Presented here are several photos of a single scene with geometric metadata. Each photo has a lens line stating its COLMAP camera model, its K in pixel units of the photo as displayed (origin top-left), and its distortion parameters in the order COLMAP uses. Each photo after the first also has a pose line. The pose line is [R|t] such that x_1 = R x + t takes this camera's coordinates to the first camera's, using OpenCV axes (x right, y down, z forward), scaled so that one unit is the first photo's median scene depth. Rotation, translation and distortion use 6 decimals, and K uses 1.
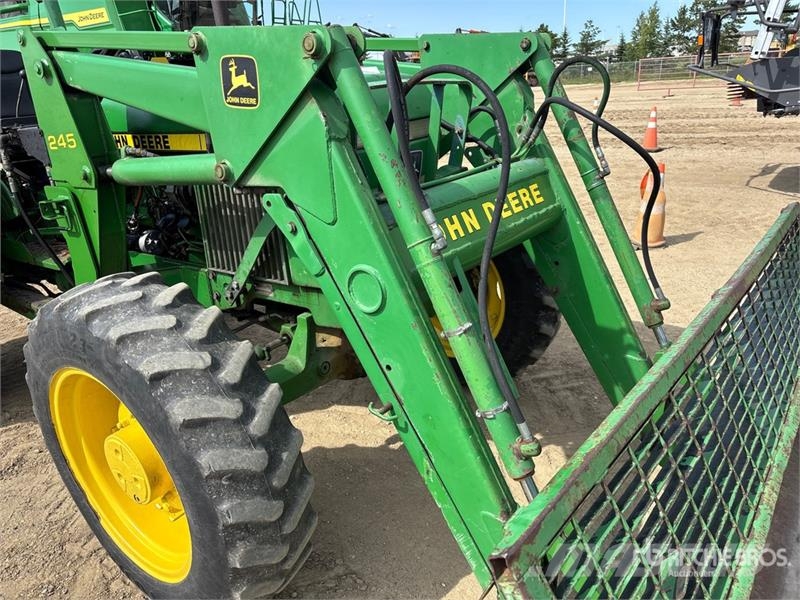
lens RADIAL K [[606.4, 0, 390.3], [0, 606.4, 300.4], [0, 0, 1]] dist [0.061751, -0.069767]
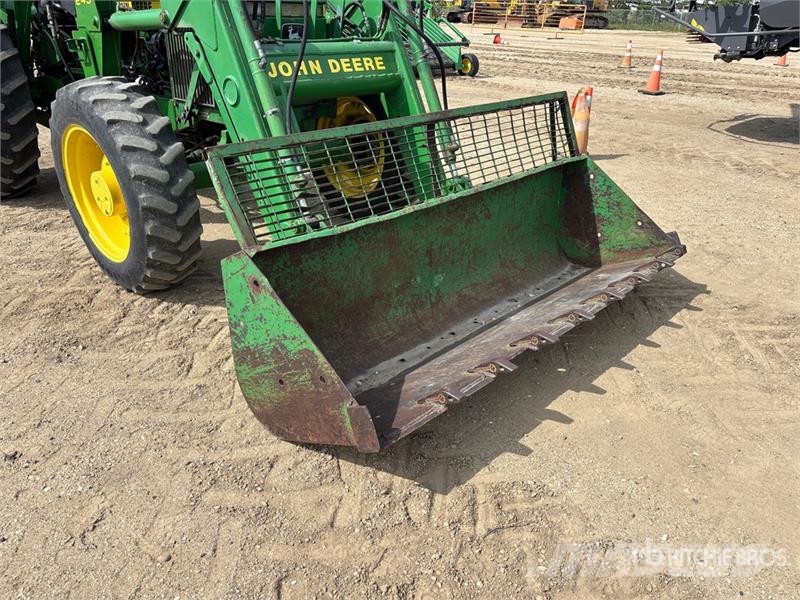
lens RADIAL K [[606.4, 0, 390.3], [0, 606.4, 300.4], [0, 0, 1]] dist [0.061751, -0.069767]
pose [[0.990888, 0.120058, -0.061043, 0.517023], [-0.113419, 0.988239, 0.102563, 0.301476], [0.072638, -0.094705, 0.992852, -0.685675]]
